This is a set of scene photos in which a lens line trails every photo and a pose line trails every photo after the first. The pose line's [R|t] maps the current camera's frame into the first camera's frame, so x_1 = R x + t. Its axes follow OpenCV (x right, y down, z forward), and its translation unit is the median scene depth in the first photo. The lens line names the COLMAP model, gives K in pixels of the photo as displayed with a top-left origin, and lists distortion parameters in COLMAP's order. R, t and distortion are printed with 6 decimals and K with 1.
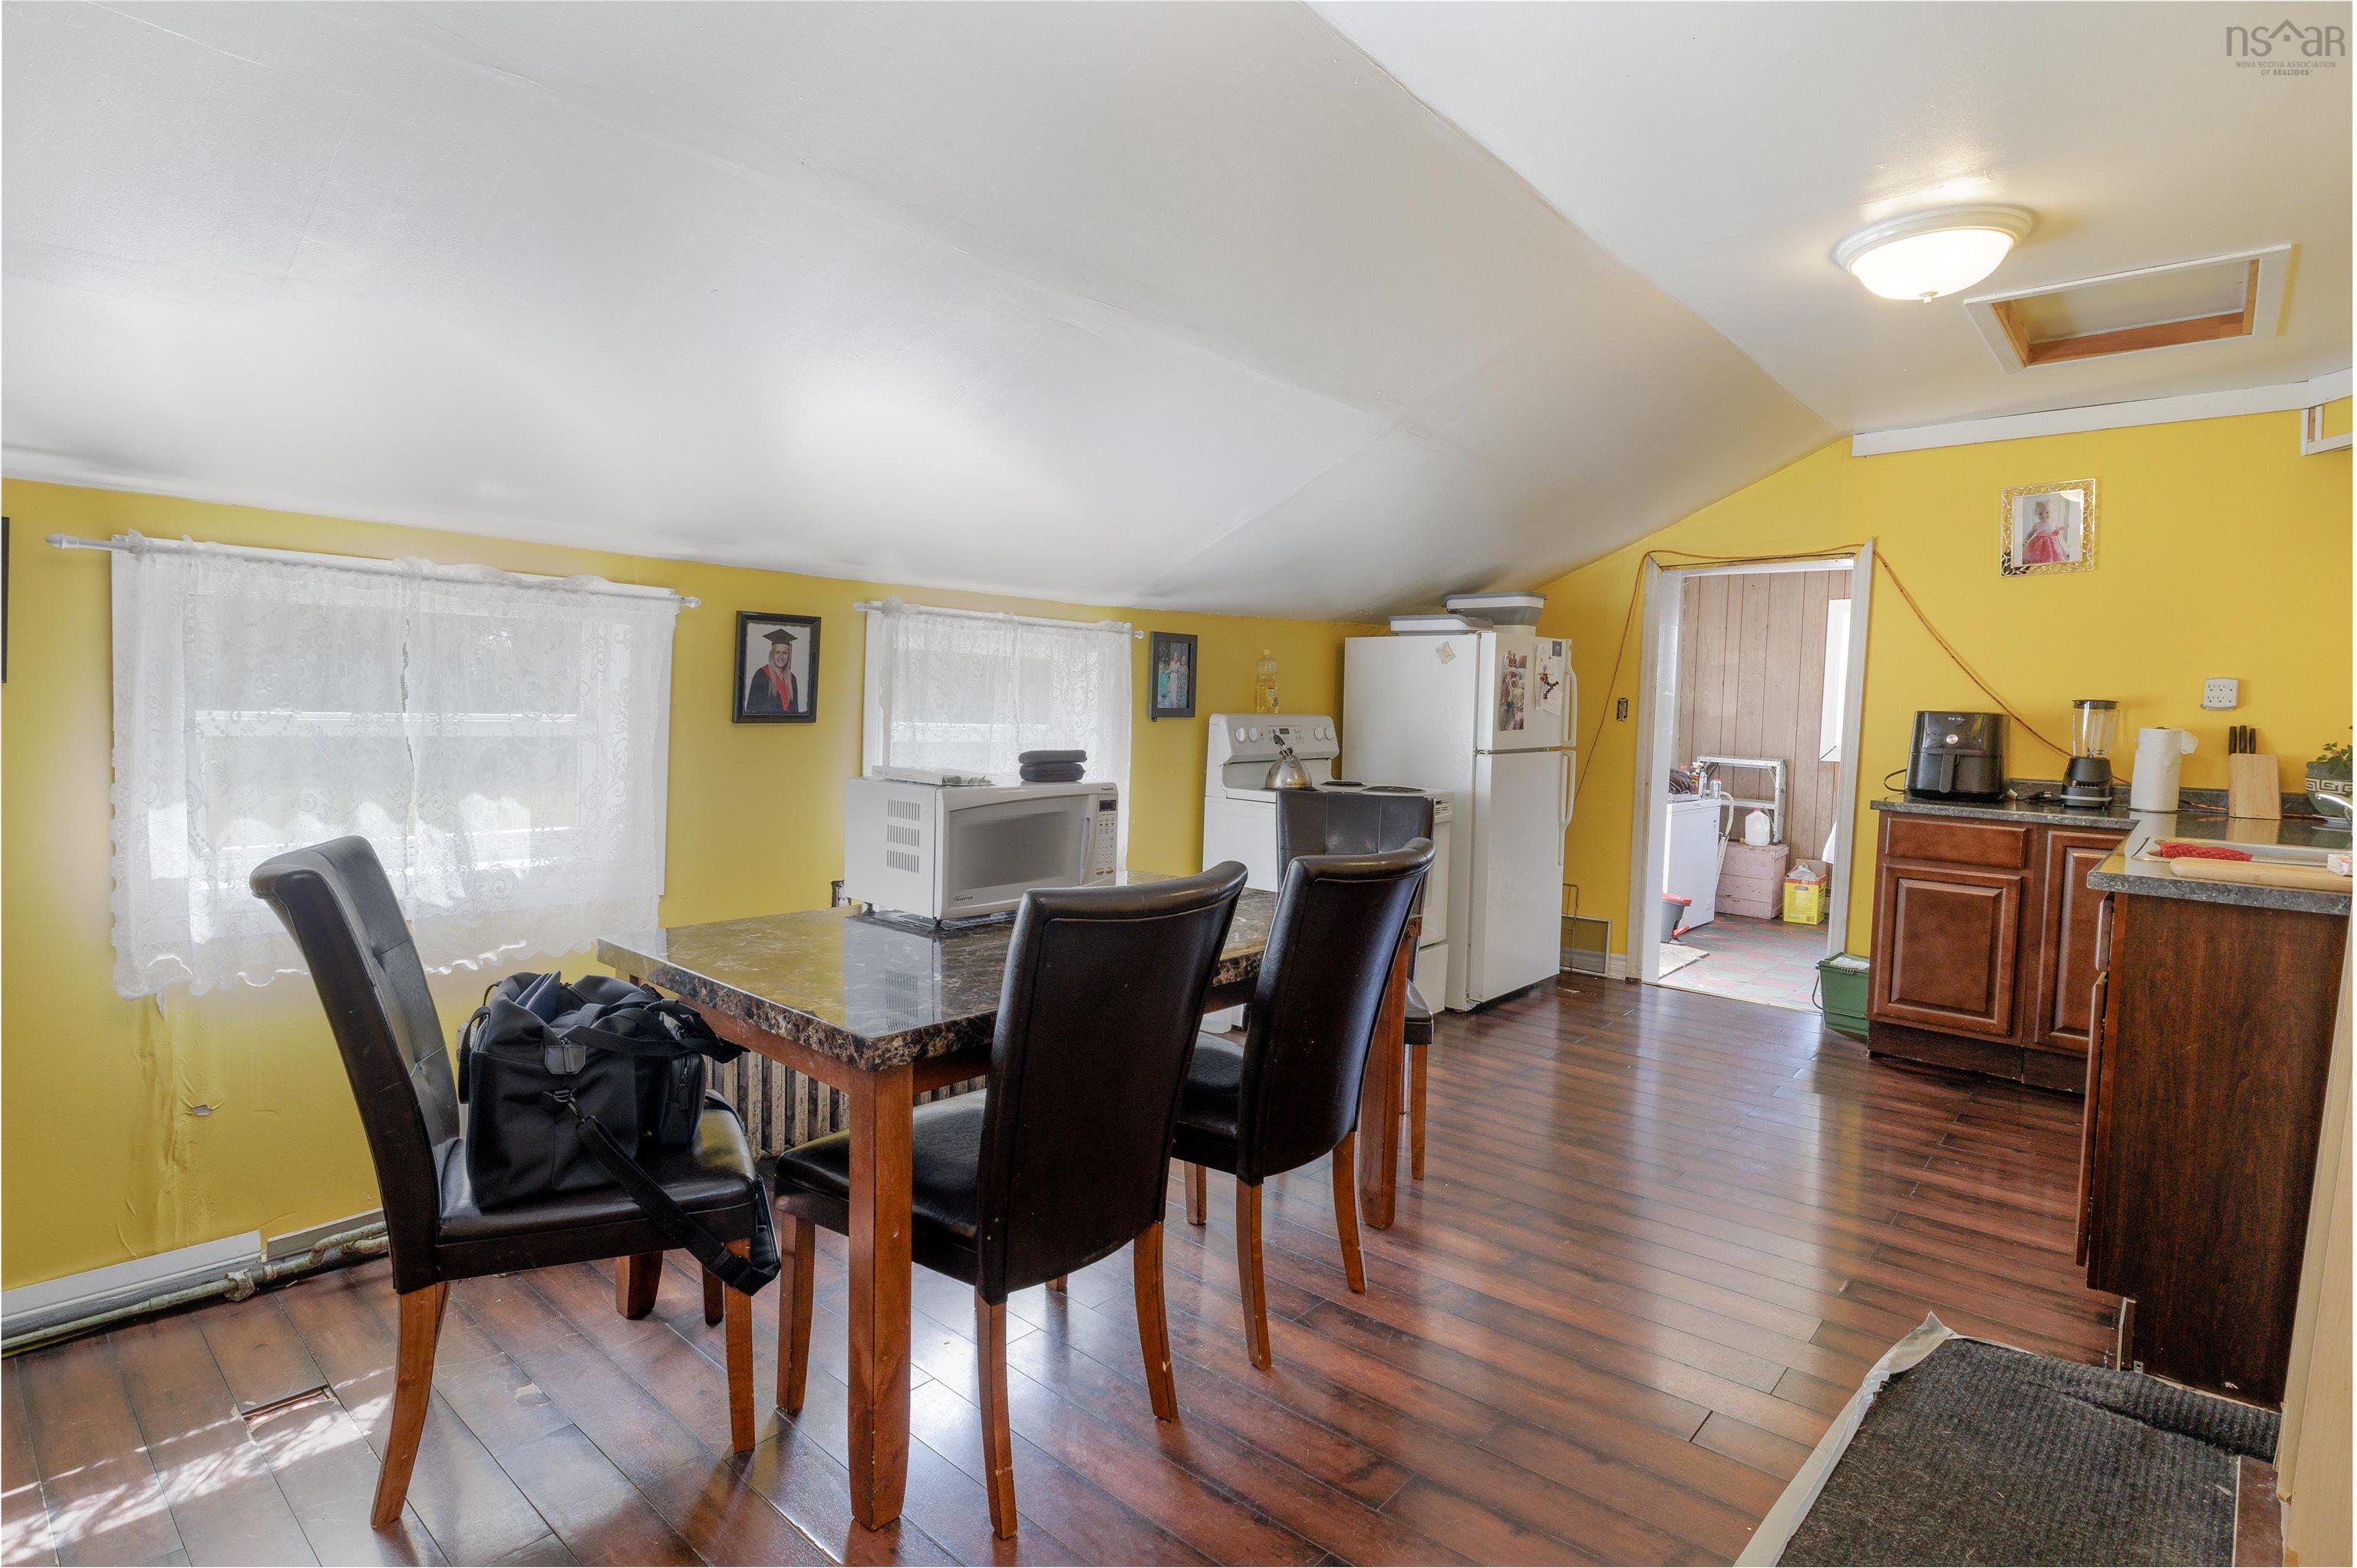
lens RADIAL K [[1180.3, 0, 1180.5], [0, 1180.3, 782.5], [0, 0, 1]] dist [-0.004432, 0.000226]
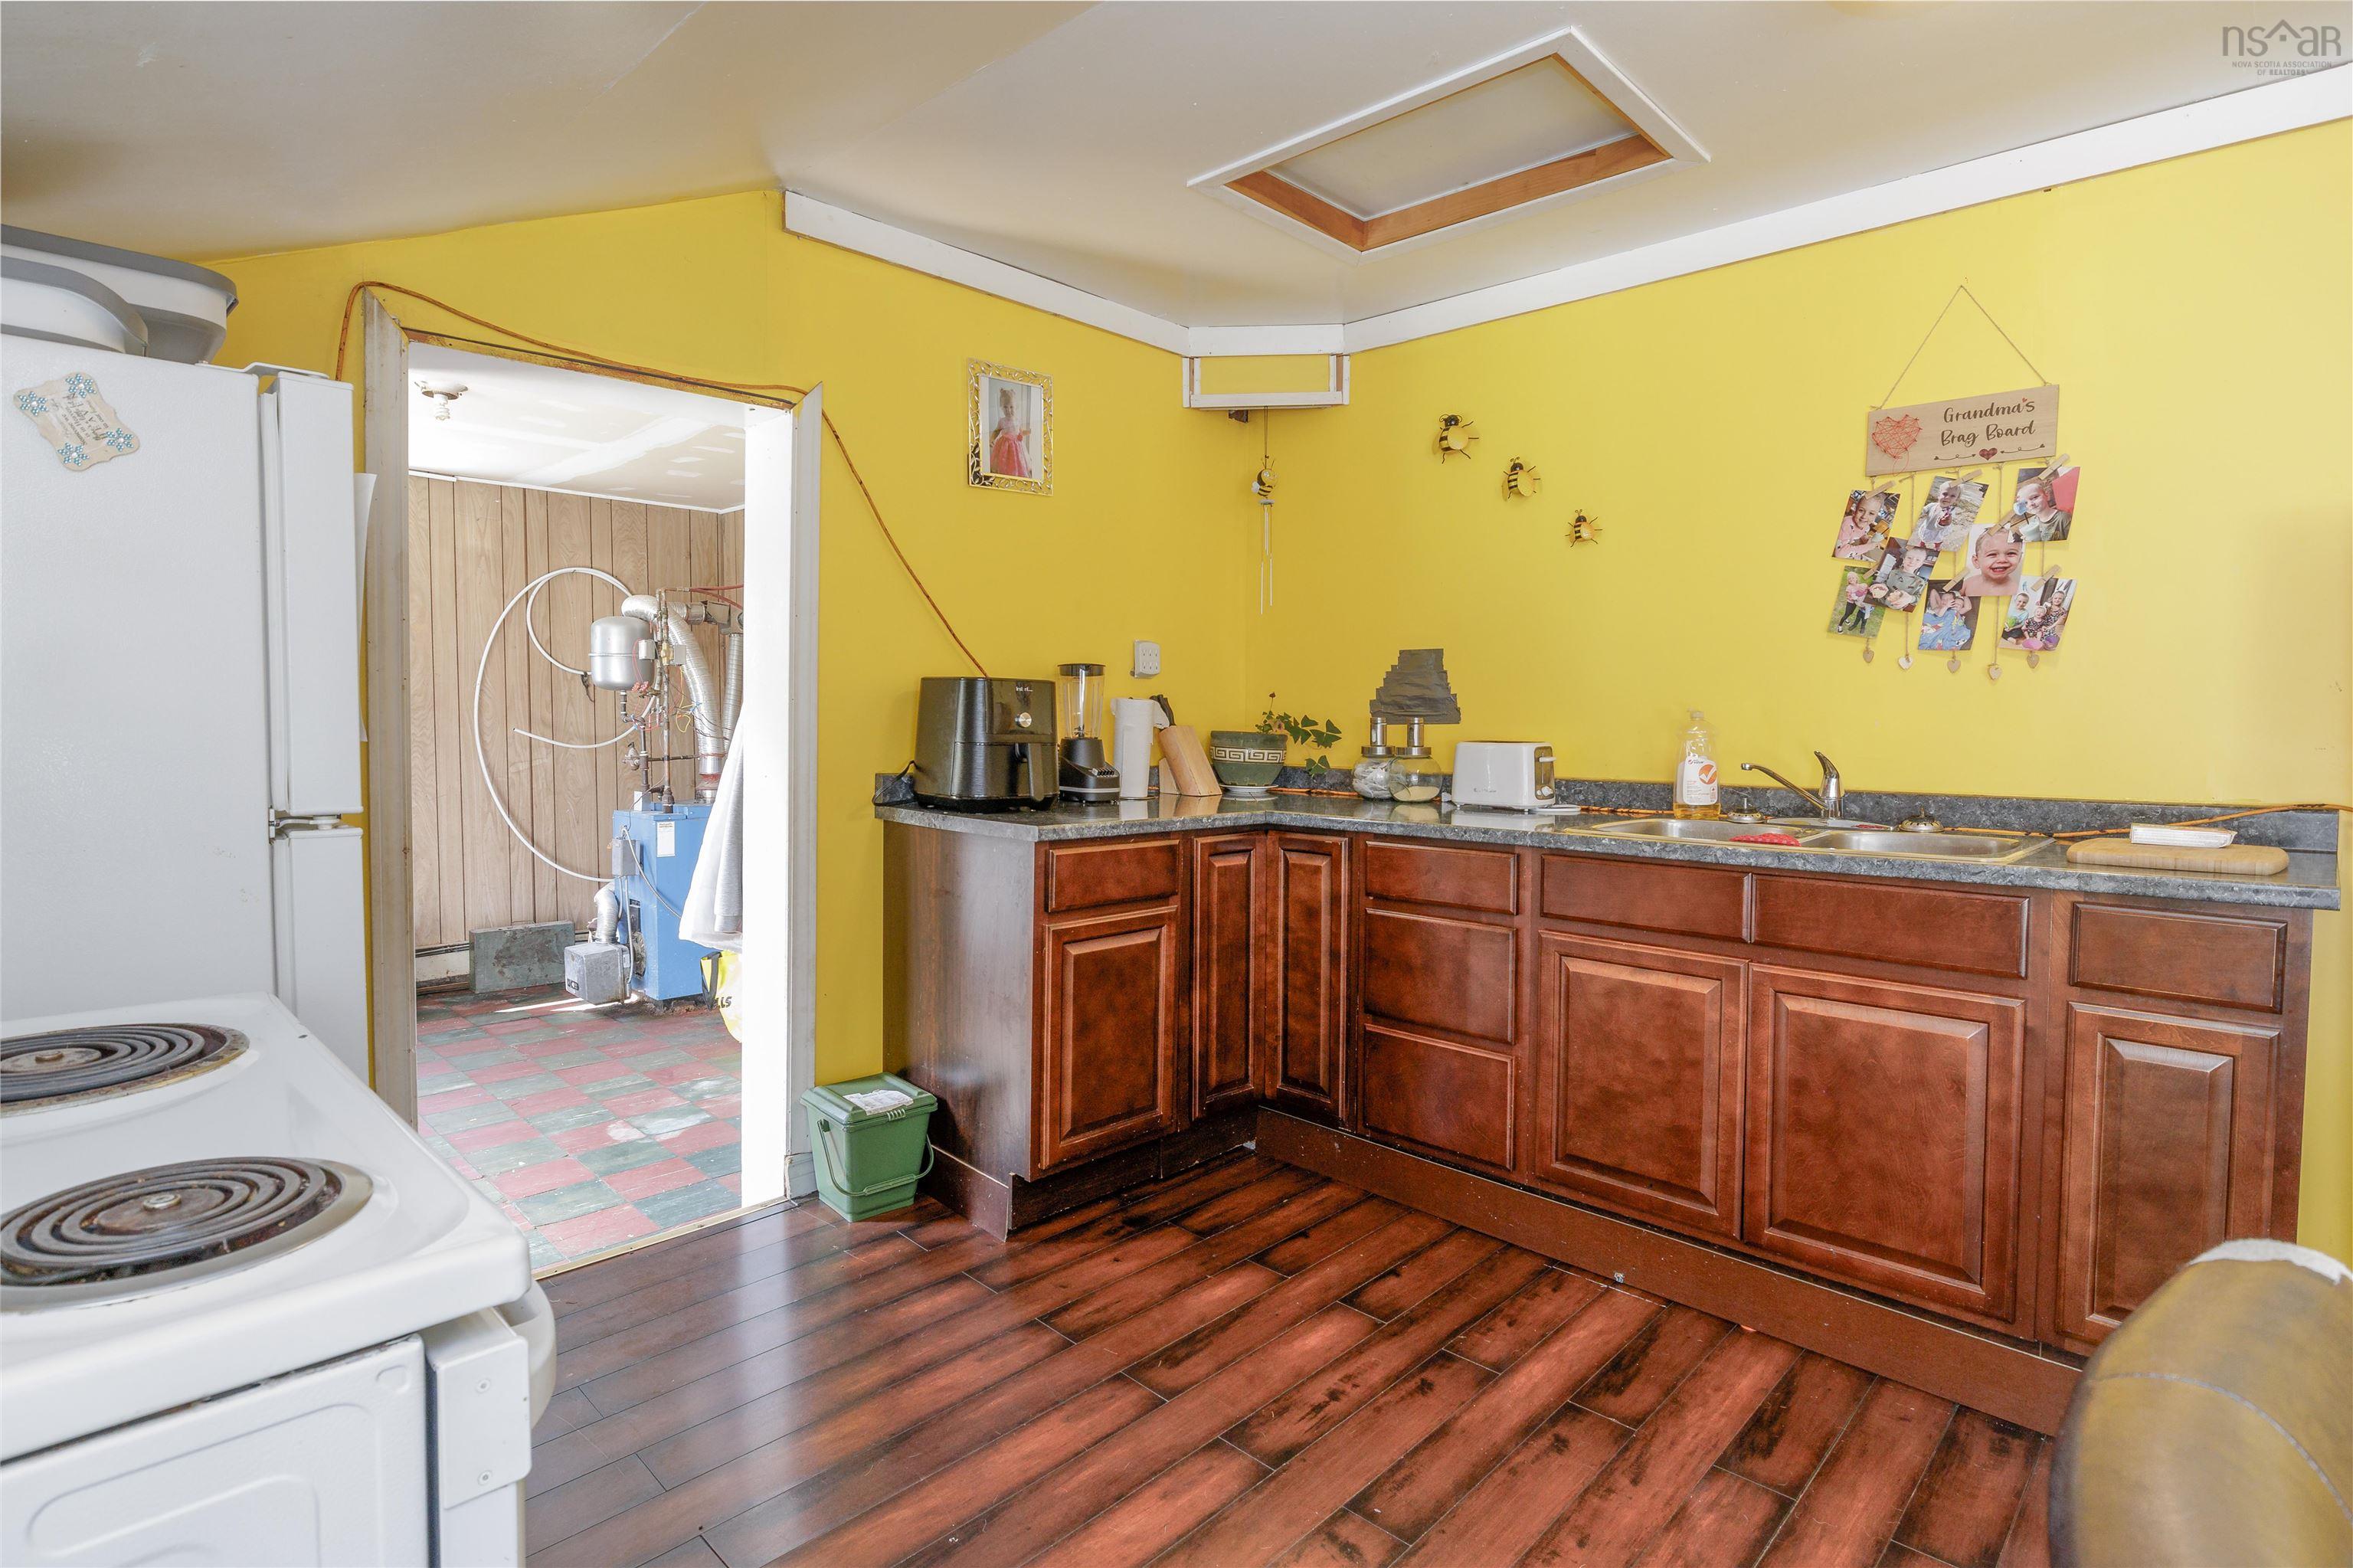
lens RADIAL K [[1178.4, 0, 1178.7], [0, 1178.4, 769.0], [0, 0, 1]] dist [-0.004432, 0.000226]
pose [[0.043541, -0.076375, 0.996128, -0.007178], [0.053789, 0.995807, 0.073999, -0.055913], [-0.997603, 0.050359, 0.047466, 0.917460]]
